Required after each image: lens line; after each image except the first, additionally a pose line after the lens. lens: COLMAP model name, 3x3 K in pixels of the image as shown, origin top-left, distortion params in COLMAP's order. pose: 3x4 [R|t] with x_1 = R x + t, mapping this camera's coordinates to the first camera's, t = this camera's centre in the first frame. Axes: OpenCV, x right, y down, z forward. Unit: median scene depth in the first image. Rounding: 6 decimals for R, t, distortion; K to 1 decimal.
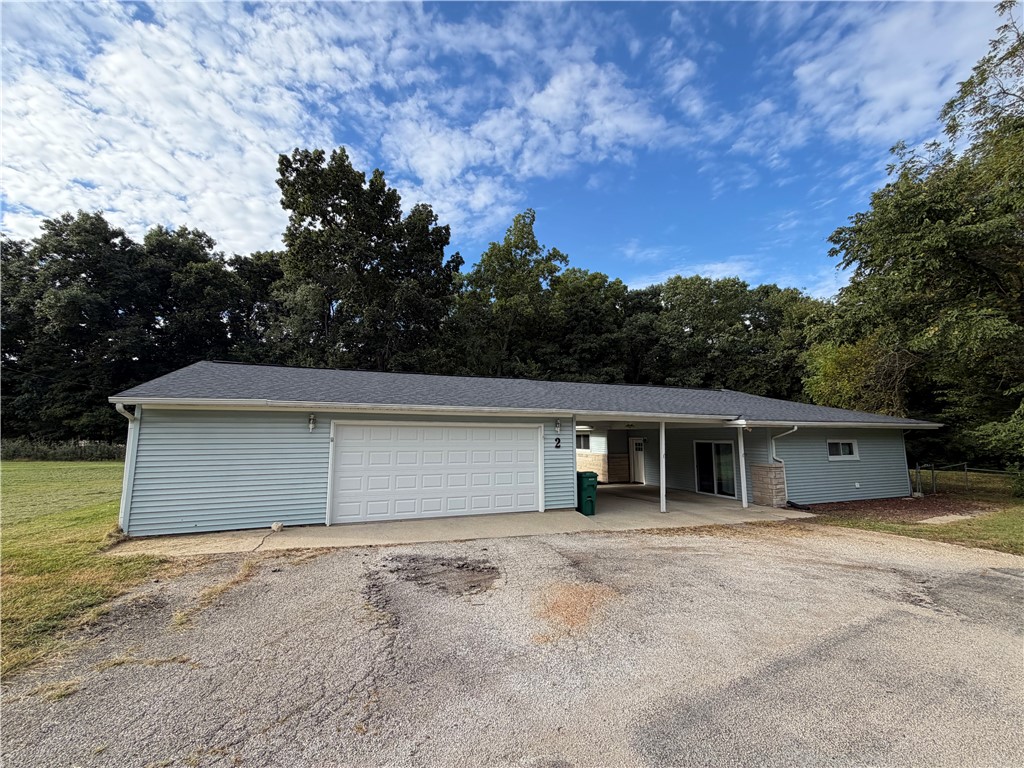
lens RADIAL K [[409.7, 0, 510.8], [0, 409.7, 384.7], [0, 0, 1]] dist [0.000571, 0.000164]
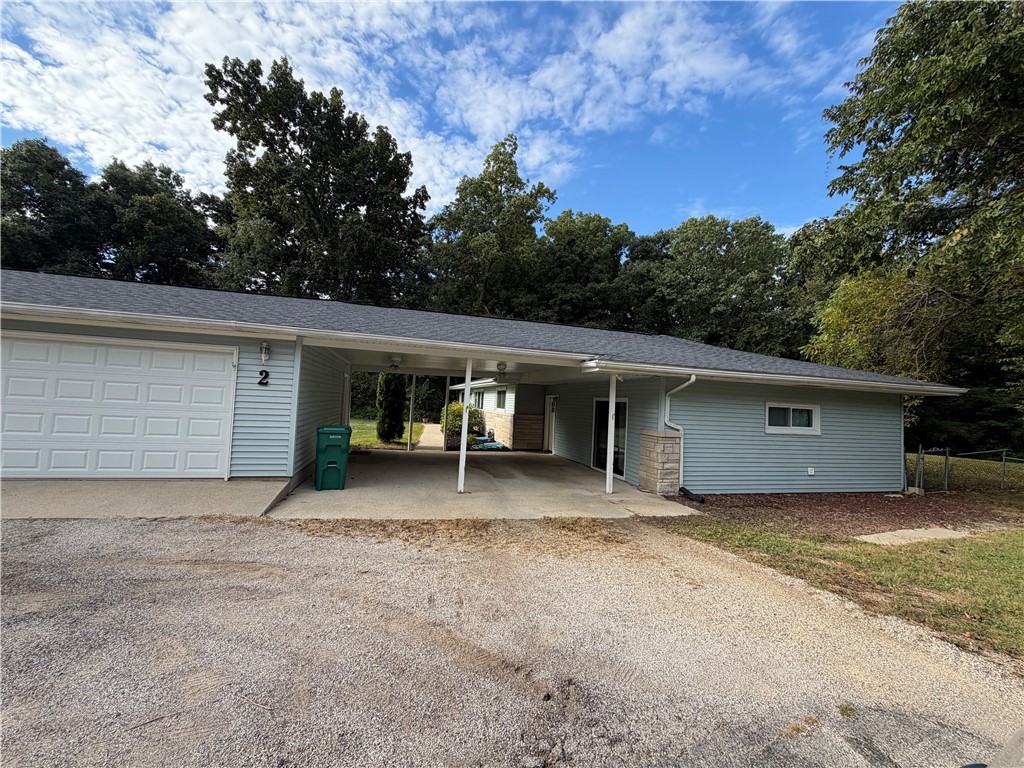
lens RADIAL K [[409.7, 0, 510.8], [0, 409.7, 384.7], [0, 0, 1]] dist [0.000571, 0.000164]
pose [[0.994201, 0.040763, -0.099516, 0.206972], [-0.032661, 0.996120, 0.081724, 0.031743], [0.102462, -0.078000, 0.991674, 0.144029]]
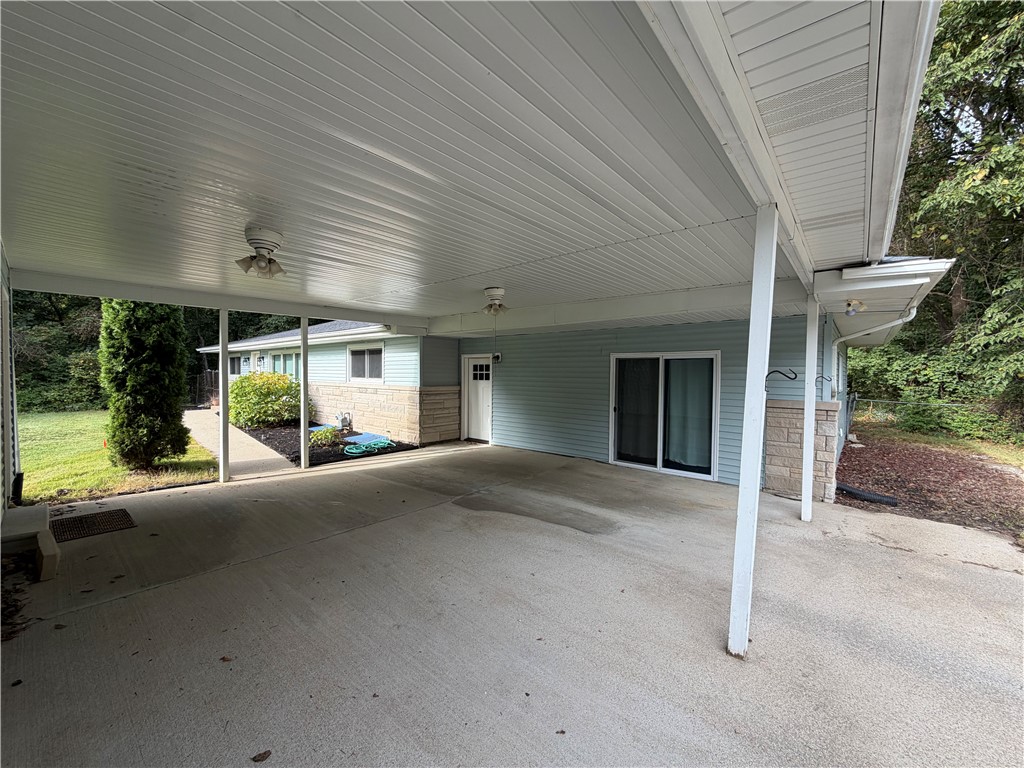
lens RADIAL K [[409.7, 0, 510.8], [0, 409.7, 384.7], [0, 0, 1]] dist [0.000571, 0.000164]
pose [[0.880784, -0.007898, 0.473452, 0.069453], [-0.065503, 0.988216, 0.138344, 0.063685], [-0.468965, -0.152864, 0.869888, 0.360881]]
